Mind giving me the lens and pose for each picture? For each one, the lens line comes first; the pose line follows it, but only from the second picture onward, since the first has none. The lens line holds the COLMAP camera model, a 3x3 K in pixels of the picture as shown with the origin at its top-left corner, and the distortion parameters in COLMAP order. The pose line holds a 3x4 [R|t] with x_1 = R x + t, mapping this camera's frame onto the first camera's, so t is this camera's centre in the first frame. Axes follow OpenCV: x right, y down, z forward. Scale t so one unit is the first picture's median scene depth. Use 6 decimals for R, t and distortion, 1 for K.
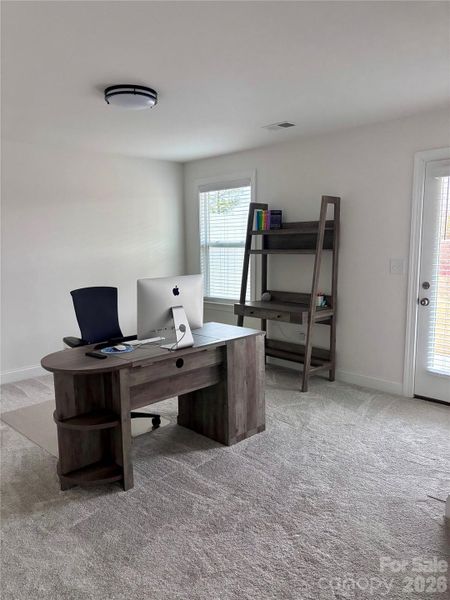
lens RADIAL K [[452.1, 0, 224.8], [0, 452.1, 302.8], [0, 0, 1]] dist [0.051786, -0.011716]
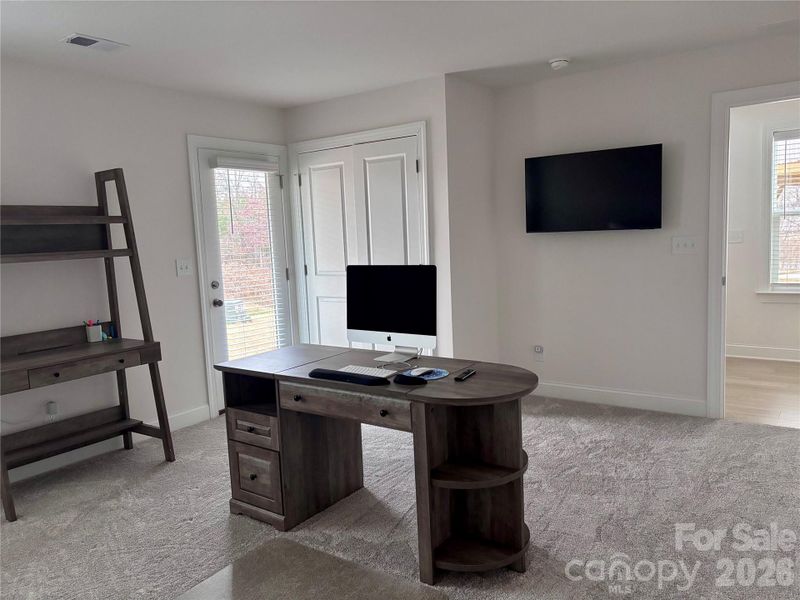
lens RADIAL K [[602.9, 0, 399.8], [0, 602.9, 299.0], [0, 0, 1]] dist [0.051786, -0.011716]
pose [[-0.156983, -0.087195, 0.983745, -0.790827], [0.187661, 0.975313, 0.116394, -0.081536], [-0.969608, 0.202882, -0.136745, 0.813076]]
